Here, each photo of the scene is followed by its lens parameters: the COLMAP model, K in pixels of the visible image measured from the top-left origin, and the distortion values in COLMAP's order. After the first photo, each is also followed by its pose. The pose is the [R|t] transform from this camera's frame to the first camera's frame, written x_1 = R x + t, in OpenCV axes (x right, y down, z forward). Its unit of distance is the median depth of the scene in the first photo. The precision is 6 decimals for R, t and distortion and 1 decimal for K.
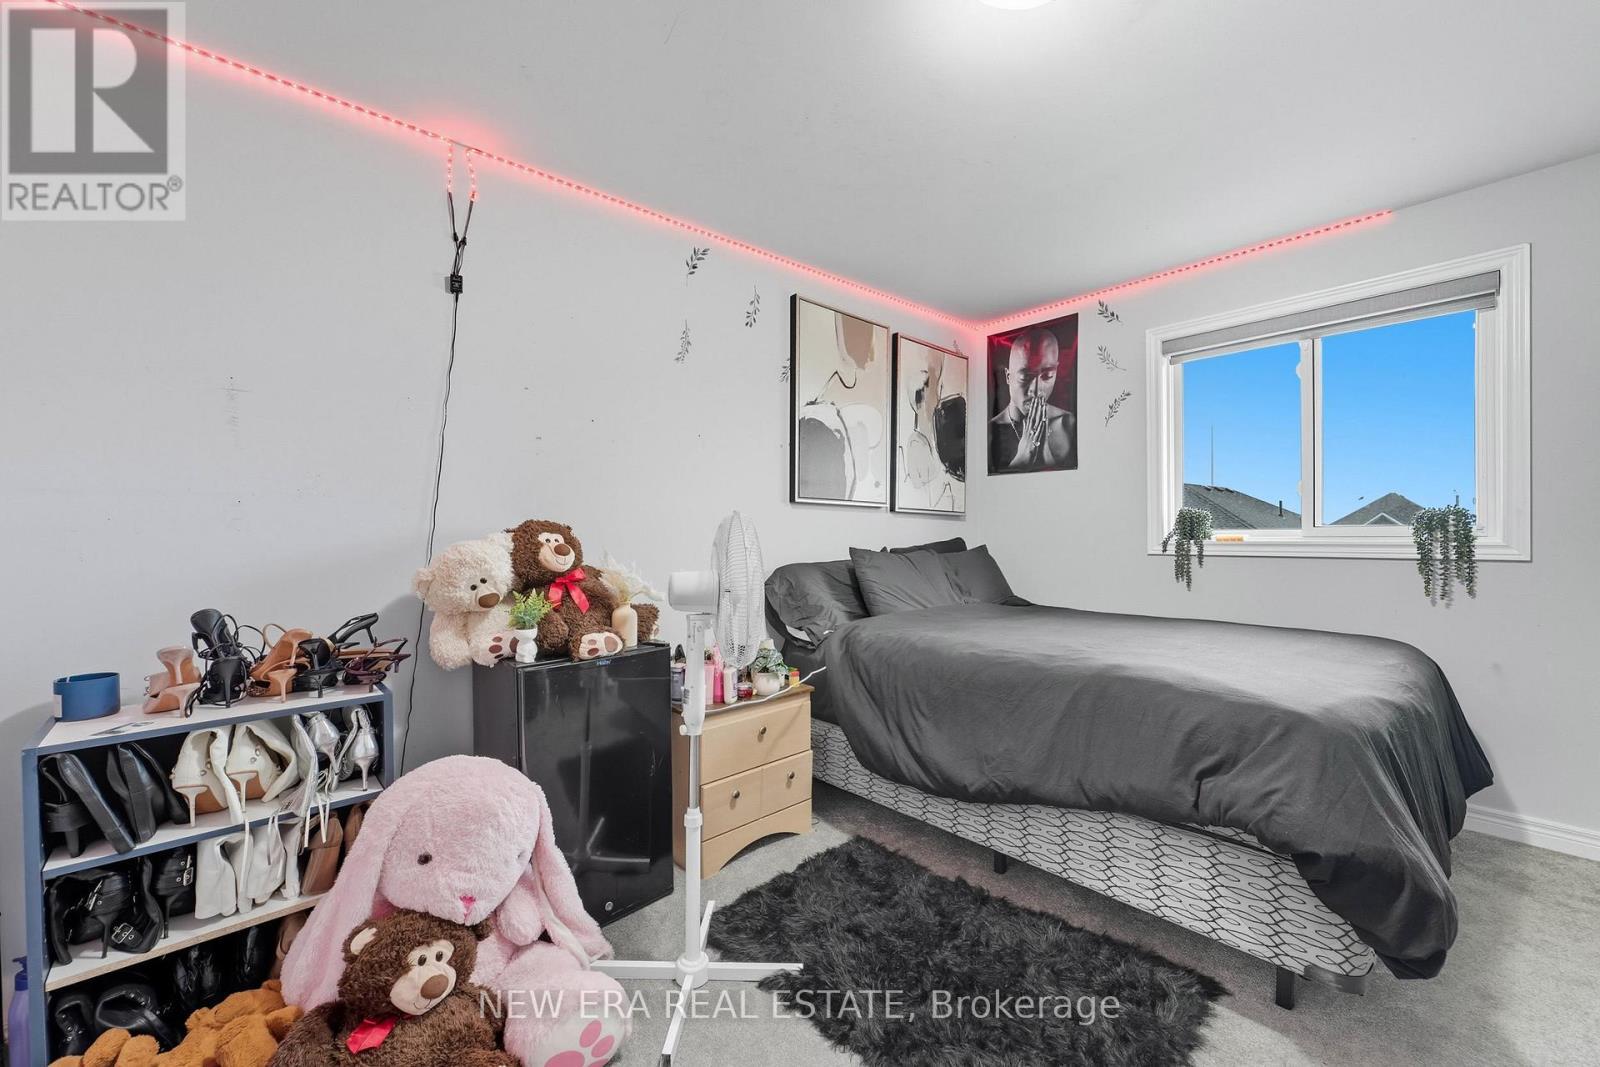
lens RADIAL K [[642.3, 0, 804.5], [0, 642.3, 534.6], [0, 0, 1]] dist [0.001674, -0.000345]
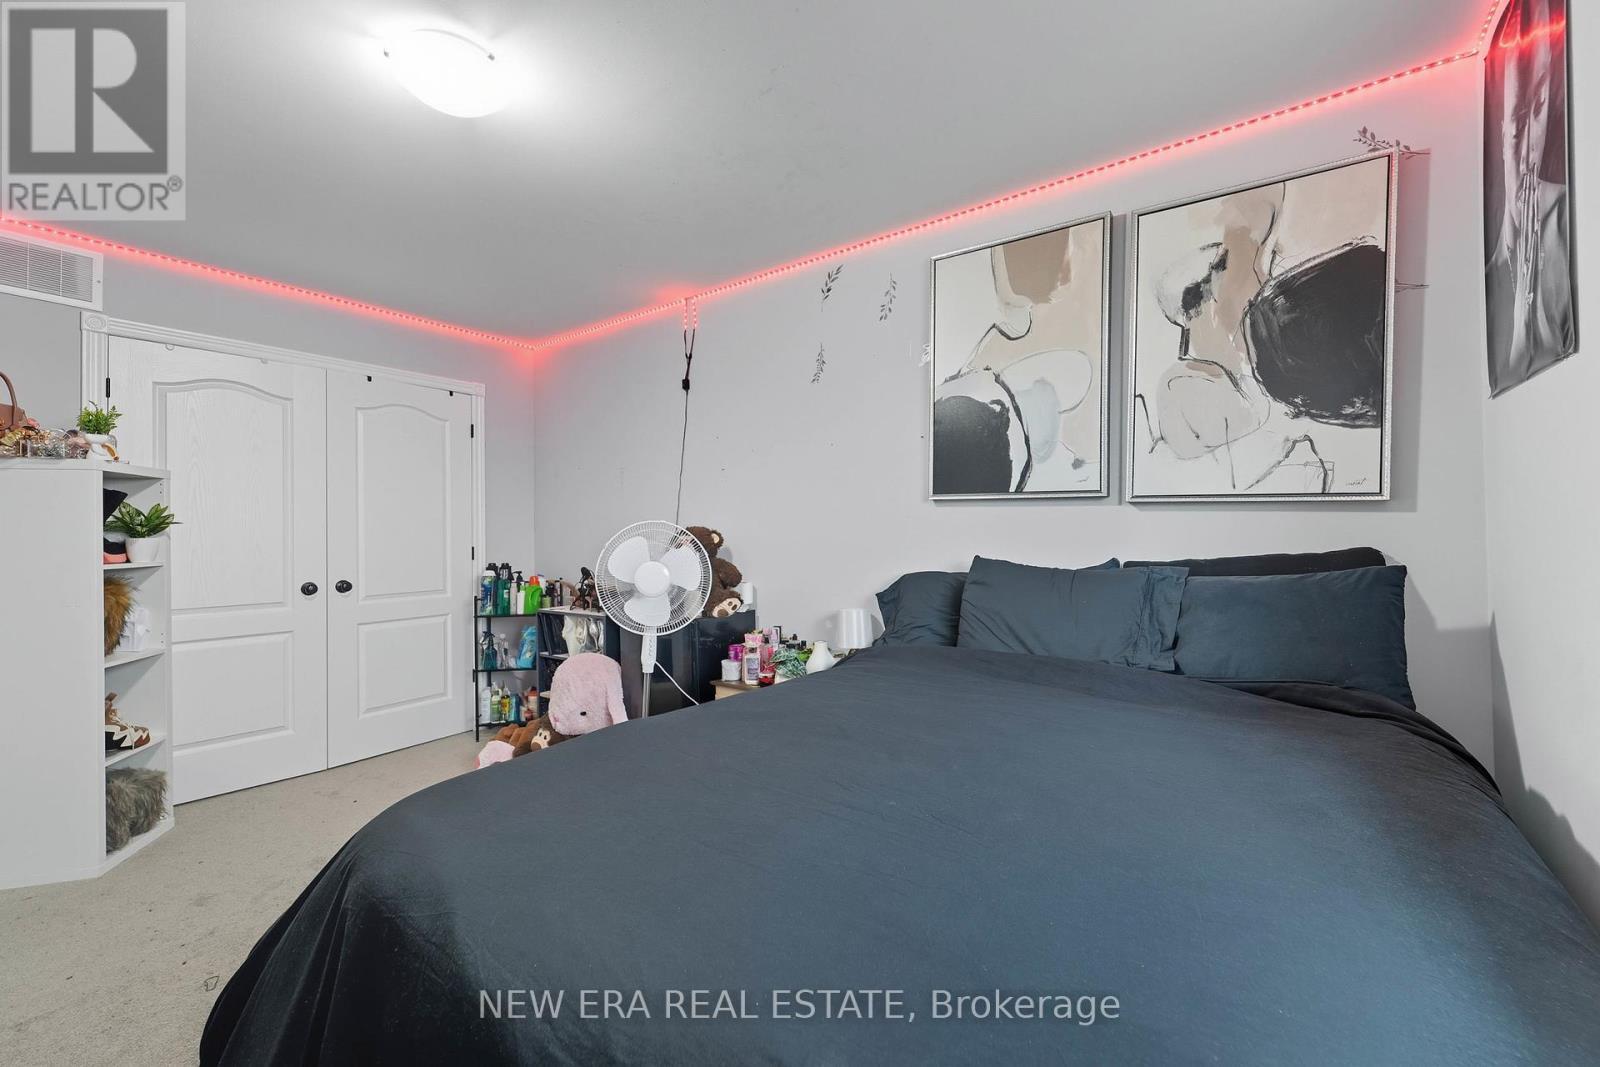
lens RADIAL K [[642.3, 0, 804.5], [0, 642.3, 534.6], [0, 0, 1]] dist [0.001674, -0.000345]
pose [[0.222612, 0.008018, -0.974874, 0.689799], [0.001845, 0.999961, 0.008646, -0.010371], [0.974905, -0.003723, 0.222589, 0.562451]]
